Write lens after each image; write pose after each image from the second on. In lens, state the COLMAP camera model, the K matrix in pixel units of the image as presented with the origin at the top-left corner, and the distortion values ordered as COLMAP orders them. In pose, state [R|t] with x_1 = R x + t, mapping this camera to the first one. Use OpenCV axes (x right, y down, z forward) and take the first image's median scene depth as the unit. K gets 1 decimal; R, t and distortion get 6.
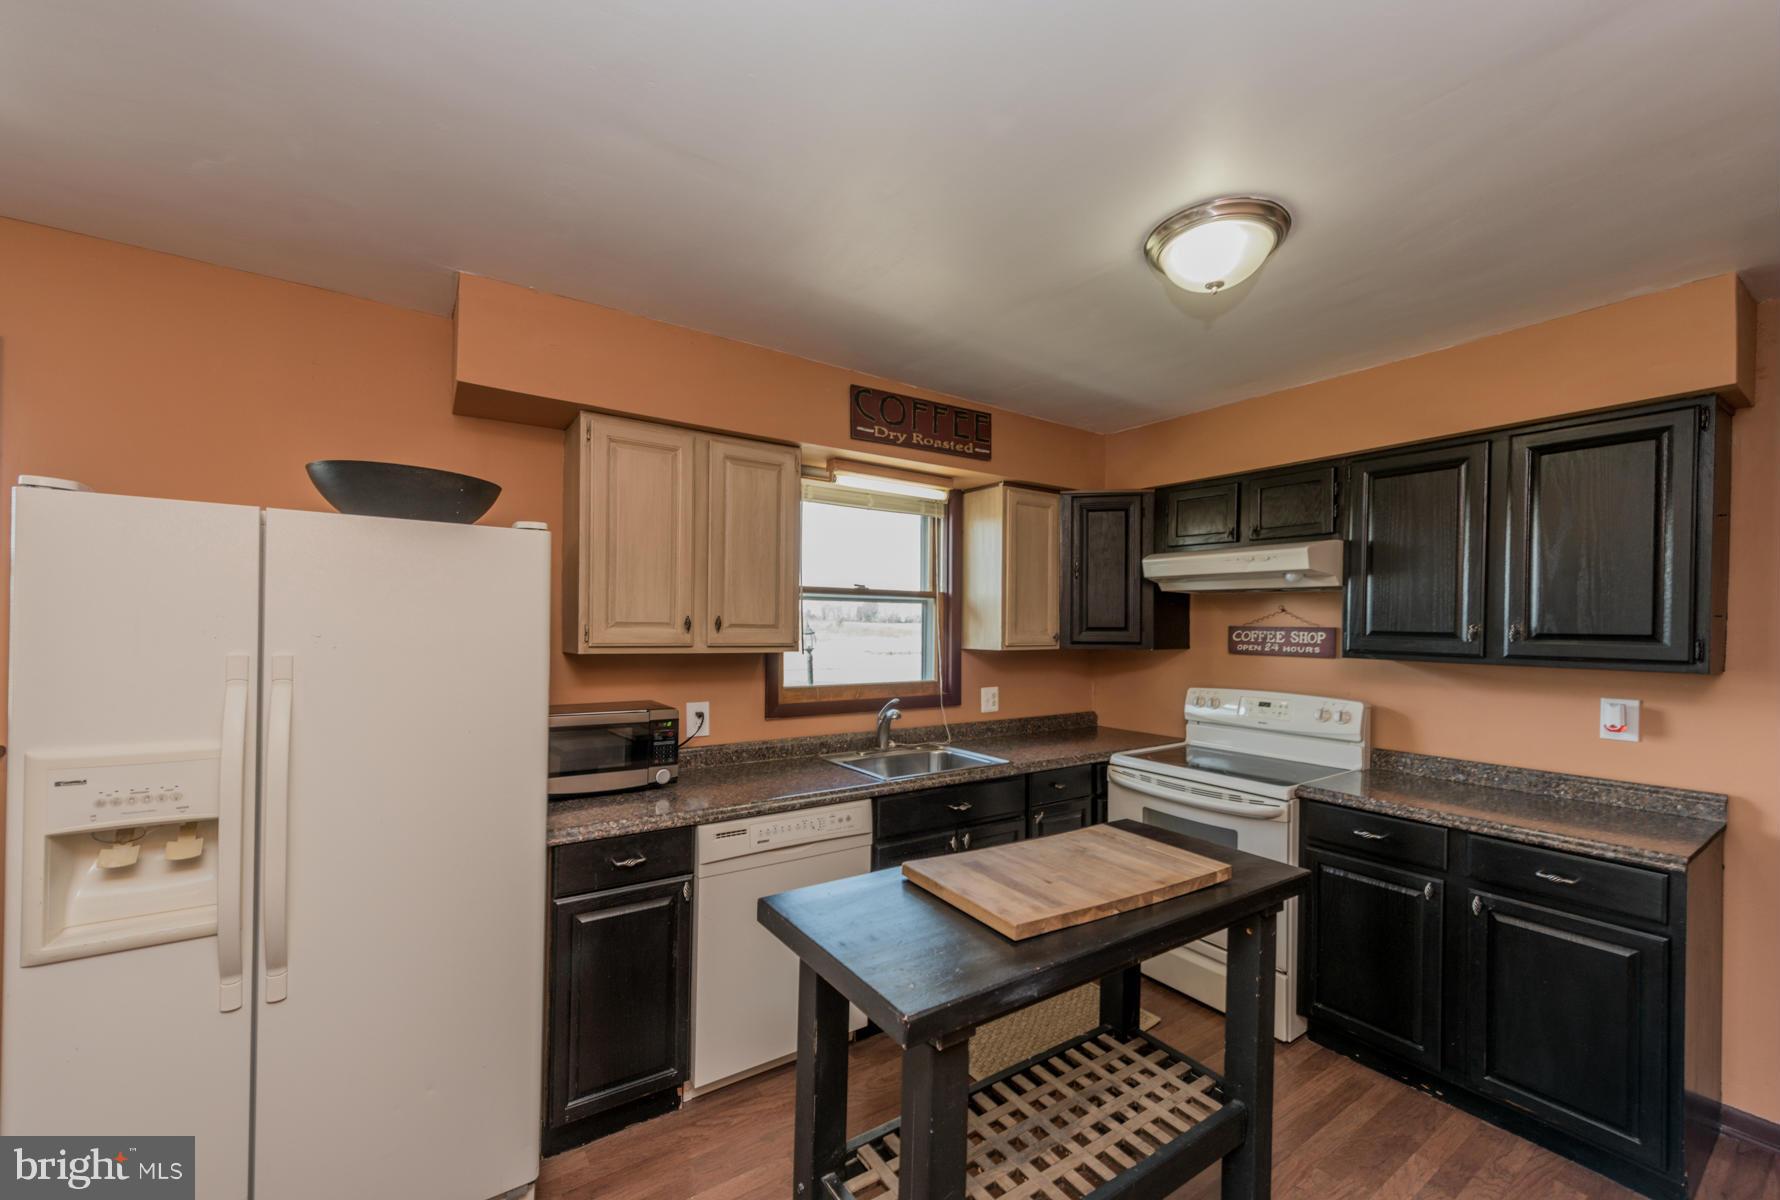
lens RADIAL K [[699.8, 0, 886.9], [0, 699.8, 625.7], [0, 0, 1]] dist [0.006147, -0.000581]
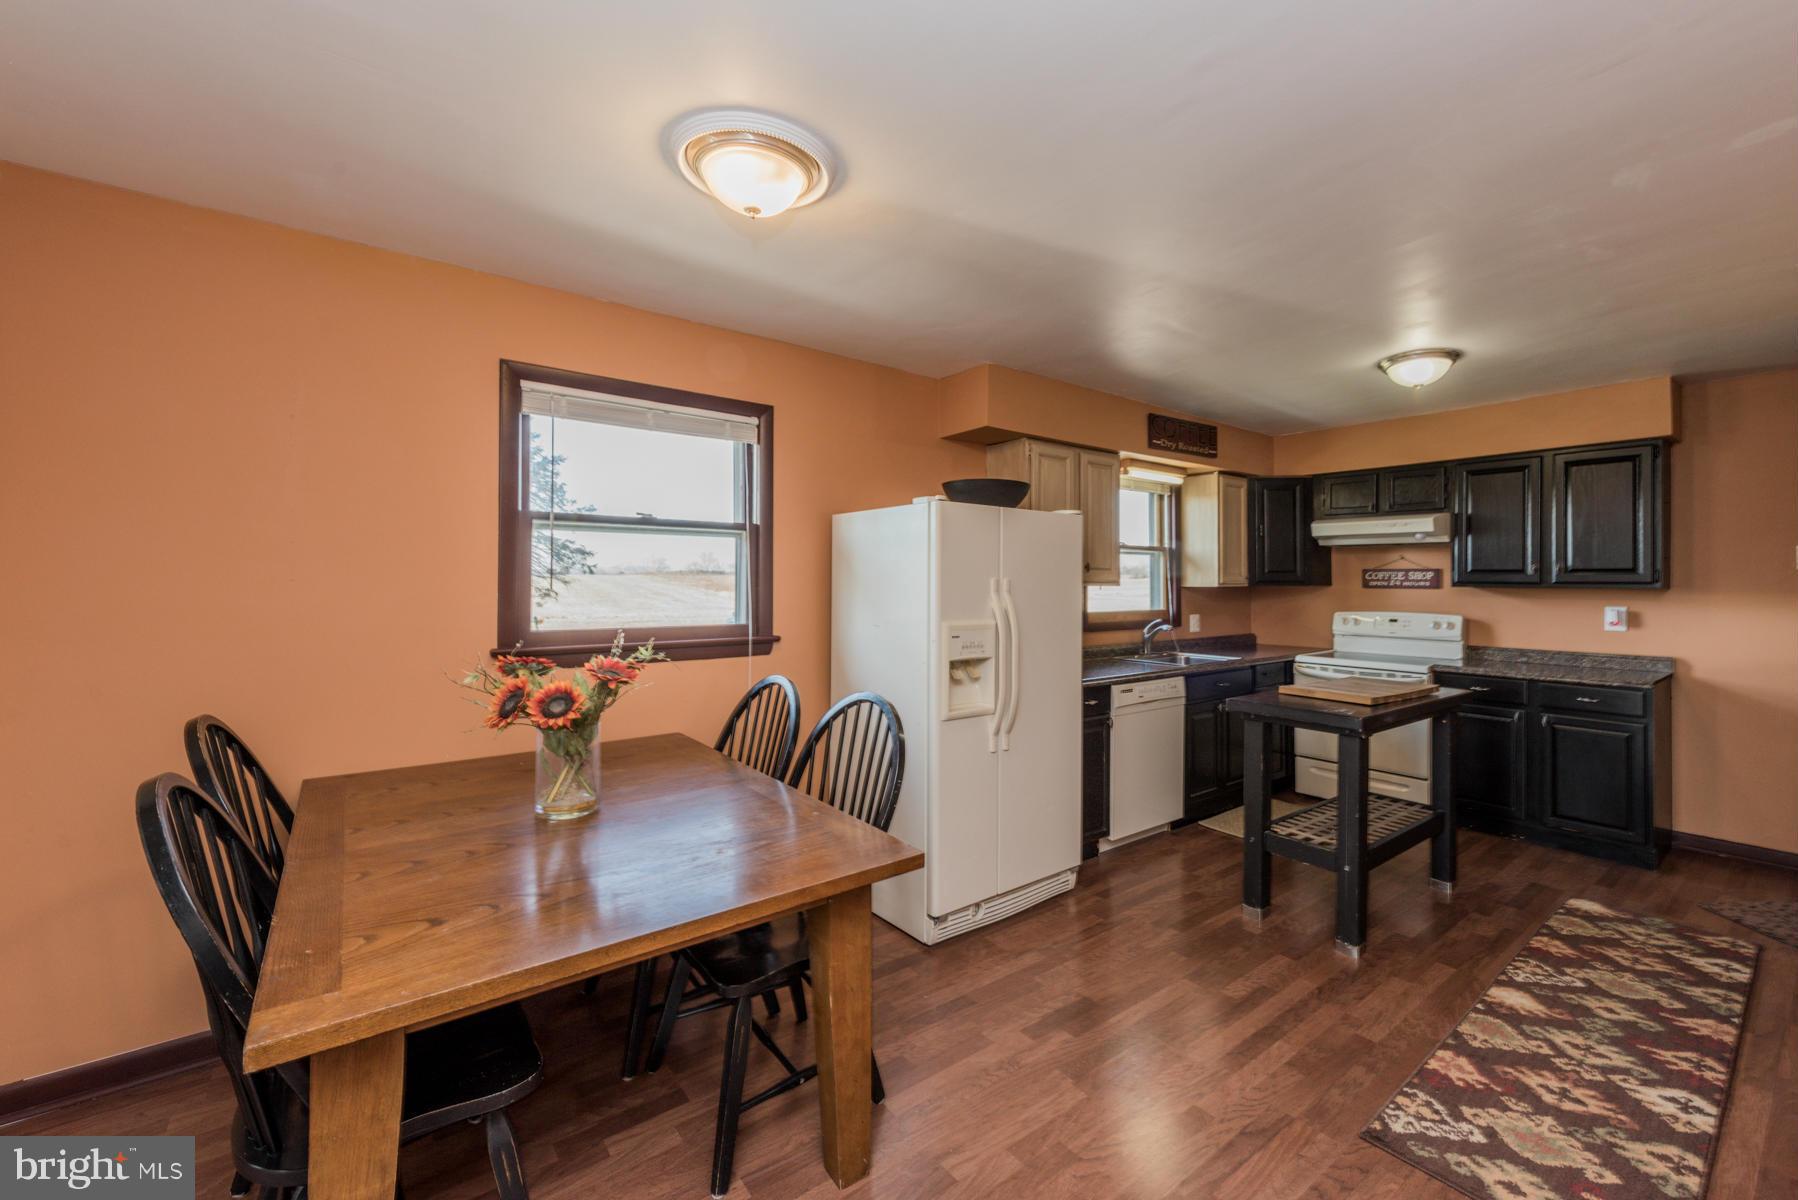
lens RADIAL K [[718.6, 0, 939.6], [0, 718.6, 573.0], [0, 0, 1]] dist [-0.001221, -0.000208]
pose [[0.997726, -0.007718, 0.066954, -0.734013], [0.008581, 0.999884, -0.012614, 0.029631], [-0.066848, 0.013160, 0.997676, -0.648388]]
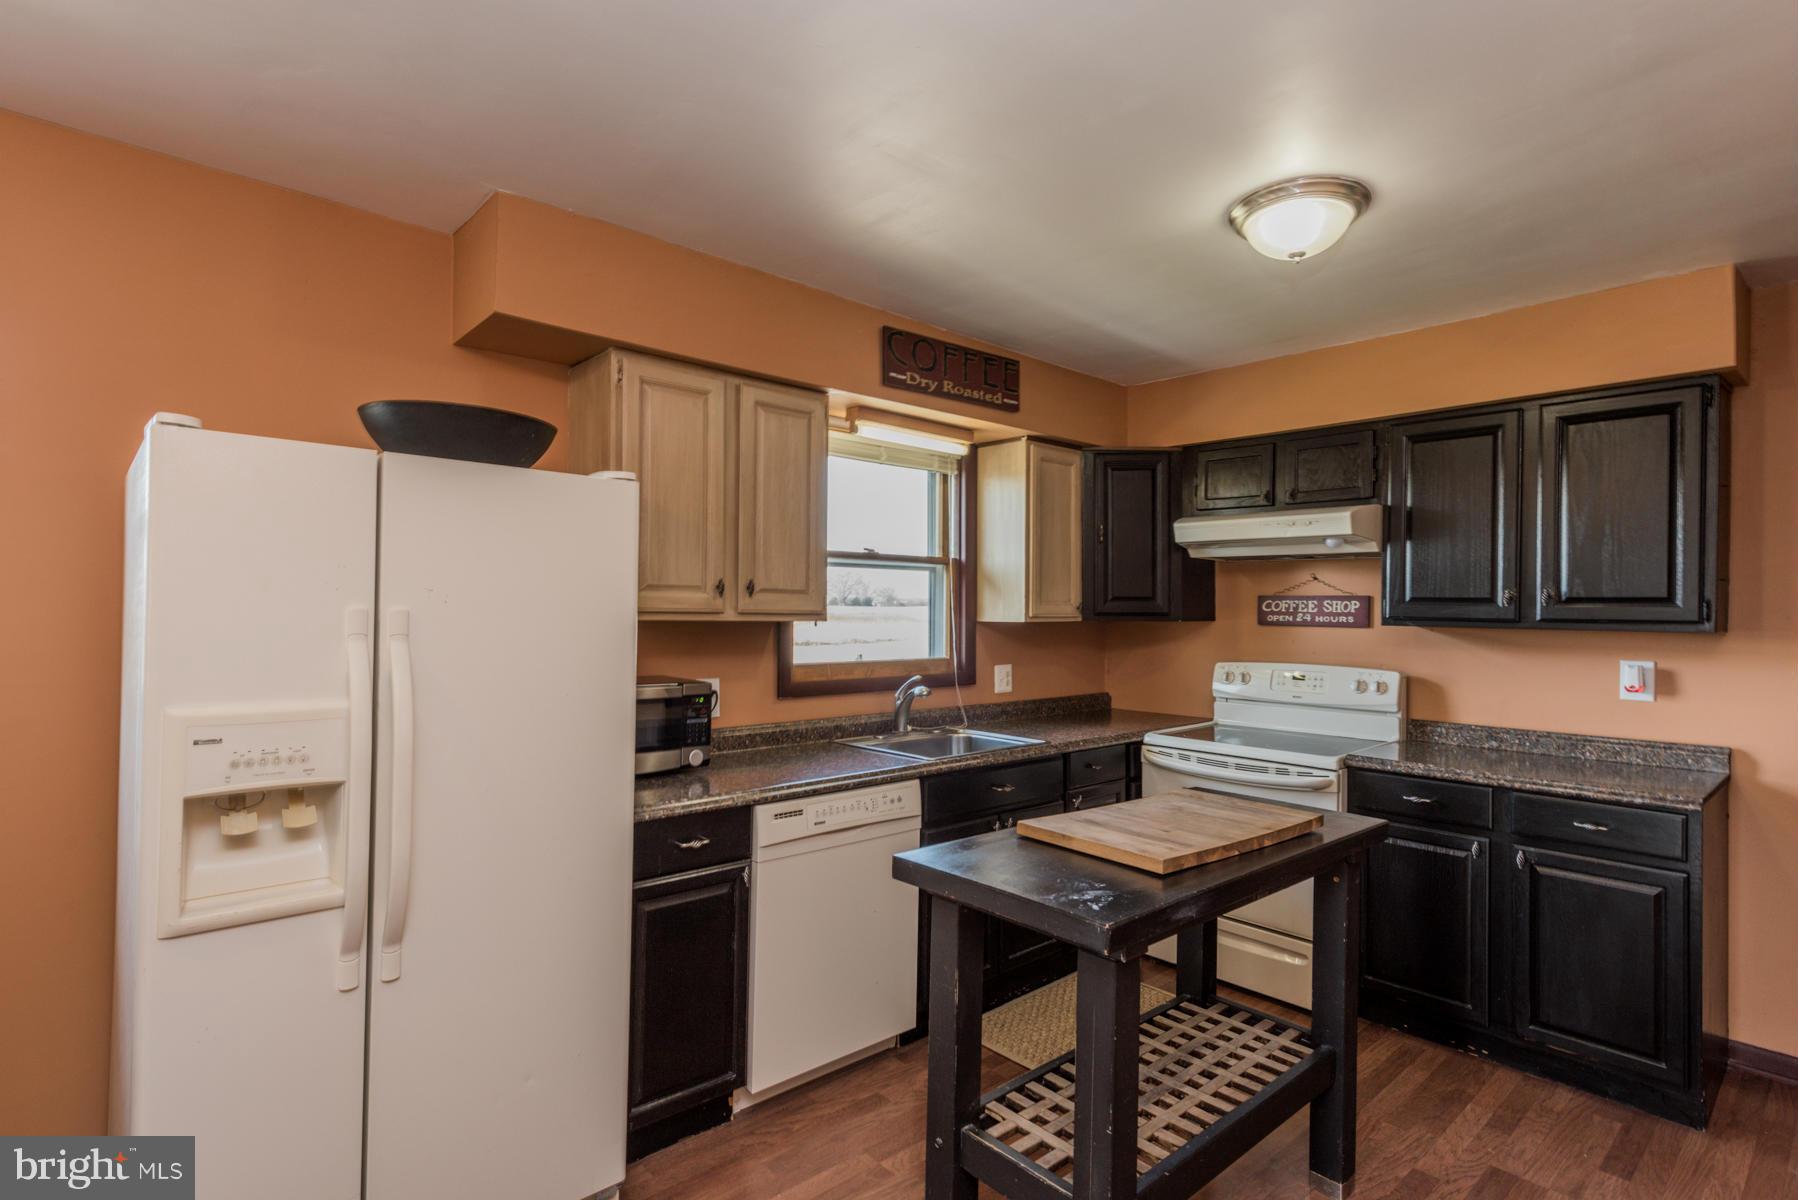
lens RADIAL K [[884.1, 0, 892.0], [0, 884.1, 599.8], [0, 0, 1]] dist [0.004451, 0.001874]
pose [[0.991362, -0.000068, 0.131155, -0.224353], [0.001440, 0.999945, -0.010363, 0.026026], [-0.131147, 0.010463, 0.991308, -0.157579]]
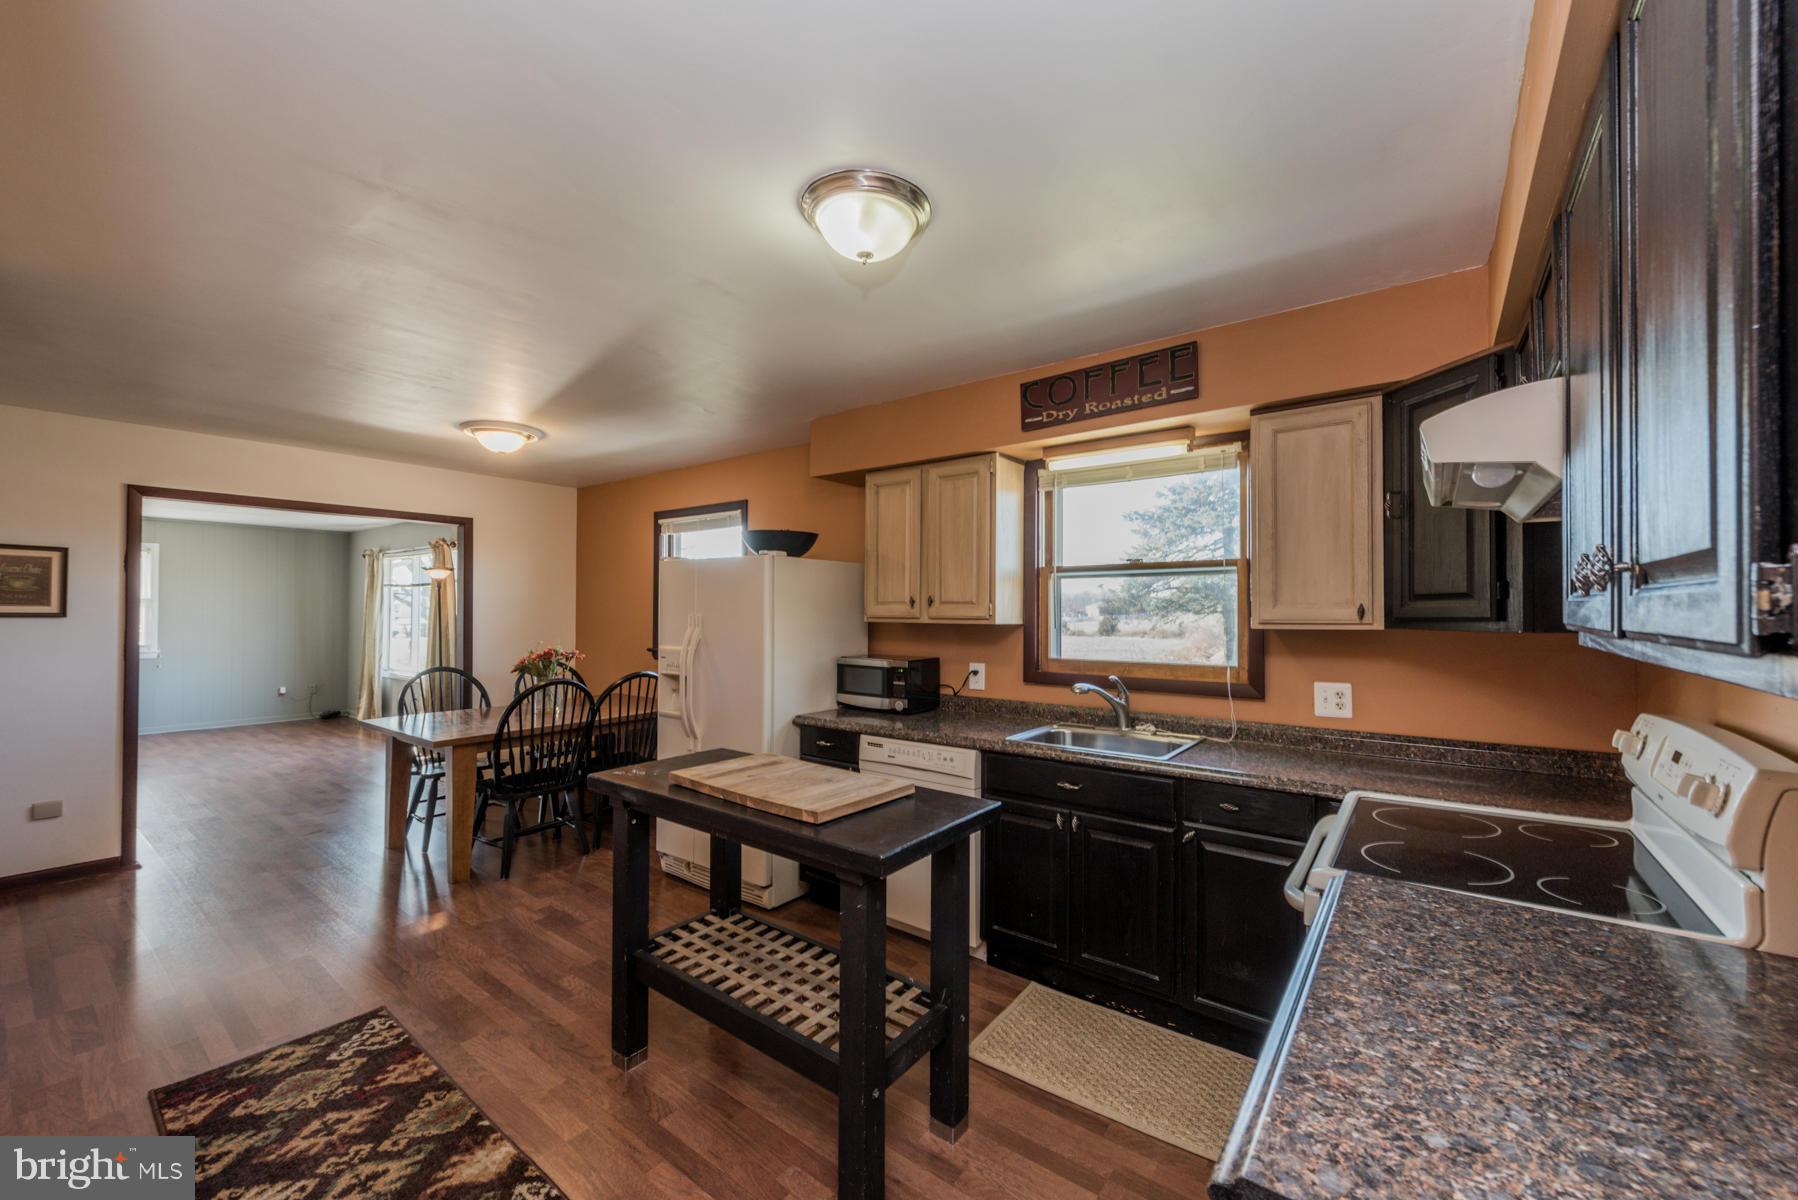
lens RADIAL K [[677.7, 0, 903.1], [0, 677.7, 609.4], [0, 0, 1]] dist [-0.019536, 0.003681]
pose [[0.321371, -0.018587, -0.946771, 1.061488], [-0.003629, 0.999776, -0.020859, 0.043653], [0.946946, 0.010140, 0.321231, 0.565571]]
